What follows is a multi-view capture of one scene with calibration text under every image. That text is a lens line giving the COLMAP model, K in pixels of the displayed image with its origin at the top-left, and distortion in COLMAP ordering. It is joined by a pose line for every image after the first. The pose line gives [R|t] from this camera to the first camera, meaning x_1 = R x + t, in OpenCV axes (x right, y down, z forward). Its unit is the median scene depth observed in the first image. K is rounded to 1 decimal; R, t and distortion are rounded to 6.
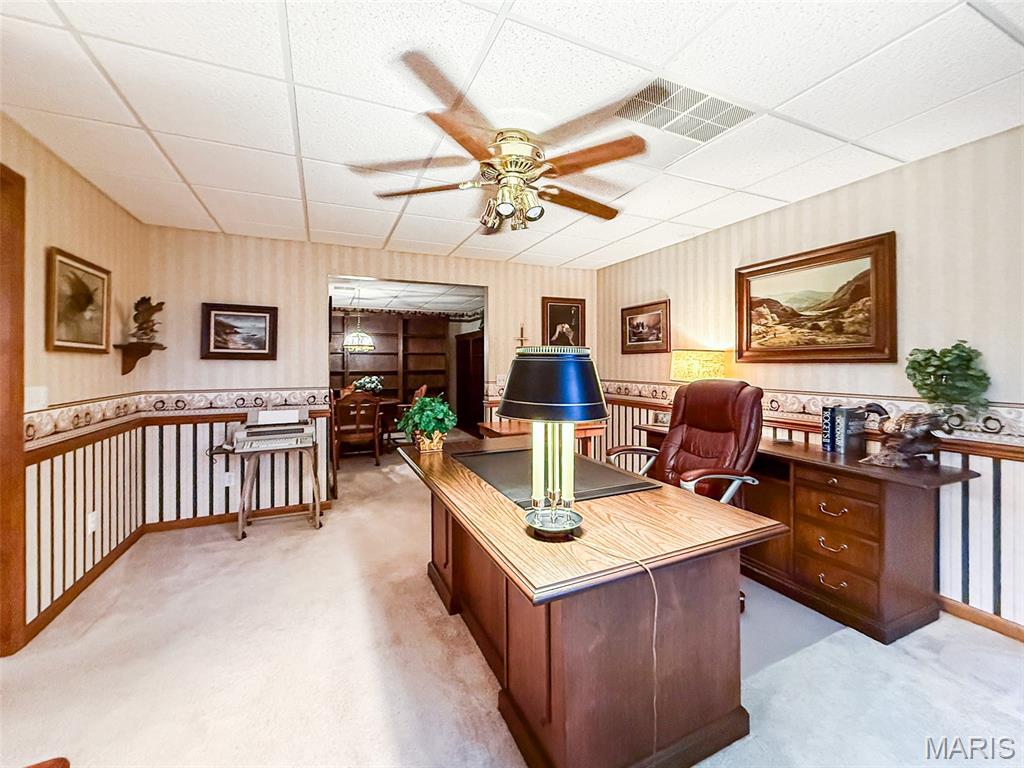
lens RADIAL K [[424.4, 0, 510.9], [0, 424.4, 358.5], [0, 0, 1]] dist [-0.000214, -0.000047]
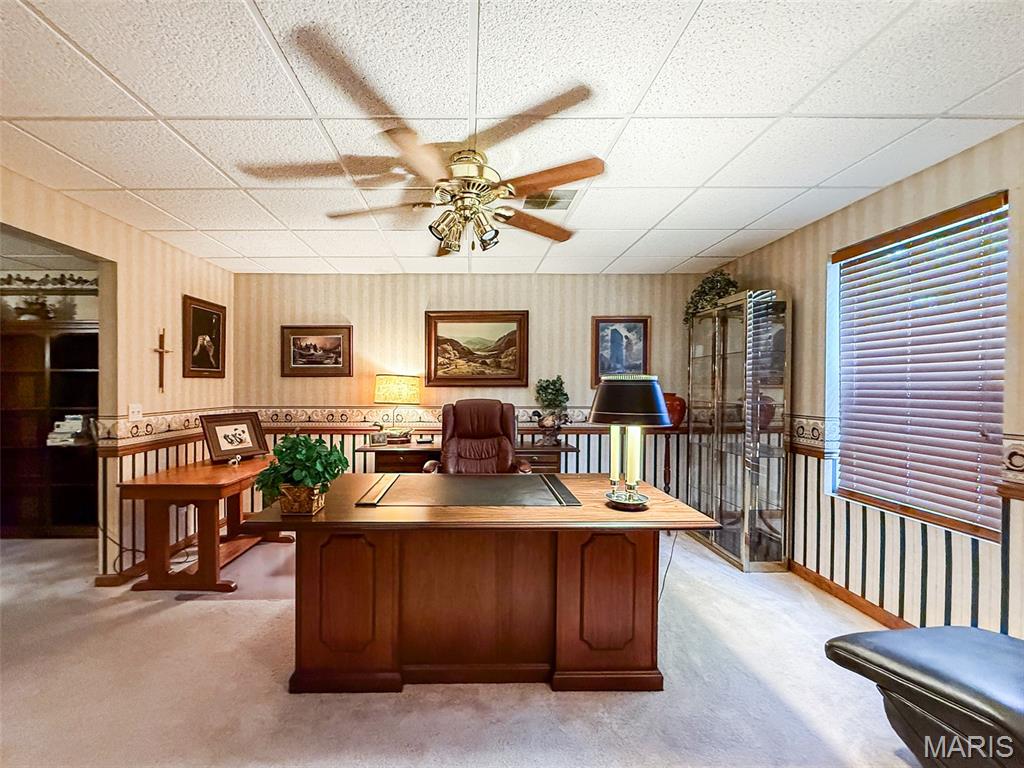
lens RADIAL K [[406.1, 0, 512.0], [0, 406.1, 384.0], [0, 0, 1]] dist [0.000159, -0.000146]
pose [[0.408394, 0.009579, 0.912756, -0.455809], [-0.012731, 0.999907, -0.004797, 0.004427], [-0.912717, -0.009661, 0.408478, 0.285018]]
